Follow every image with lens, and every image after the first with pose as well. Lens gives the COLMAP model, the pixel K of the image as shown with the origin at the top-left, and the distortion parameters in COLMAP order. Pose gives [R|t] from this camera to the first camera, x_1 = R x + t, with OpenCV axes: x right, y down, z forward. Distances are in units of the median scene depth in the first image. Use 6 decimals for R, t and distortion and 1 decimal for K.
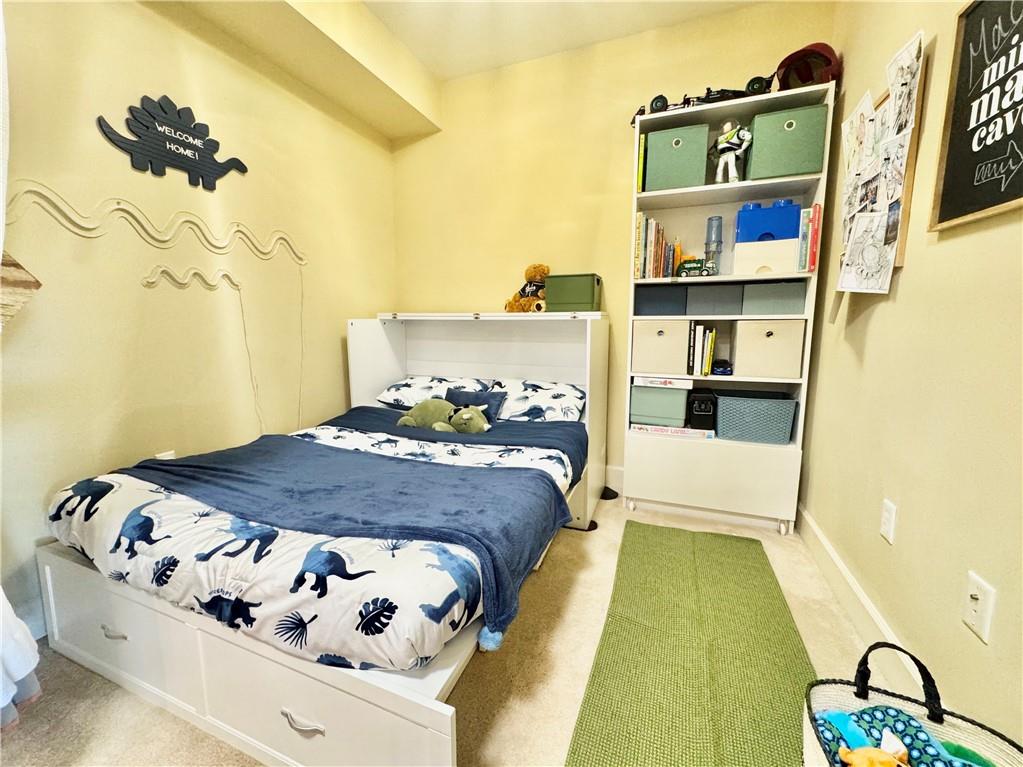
lens RADIAL K [[409.8, 0, 511.5], [0, 409.8, 381.0], [0, 0, 1]] dist [-0.003713, 0.000291]
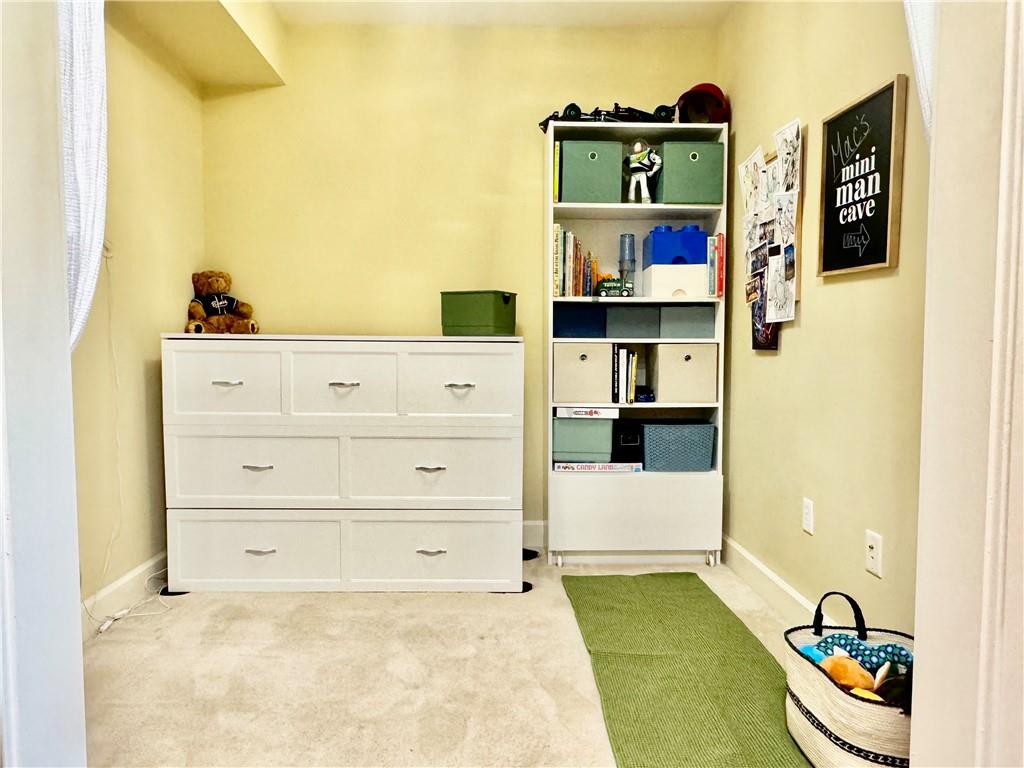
lens RADIAL K [[657.6, 0, 510.1], [0, 657.6, 383.0], [0, 0, 1]] dist [-0.001067, -0.003376]
pose [[0.919244, -0.018349, 0.393259, -0.373064], [0.050606, 0.996133, -0.071814, 0.035848], [-0.390421, 0.085915, 0.916619, -0.265191]]
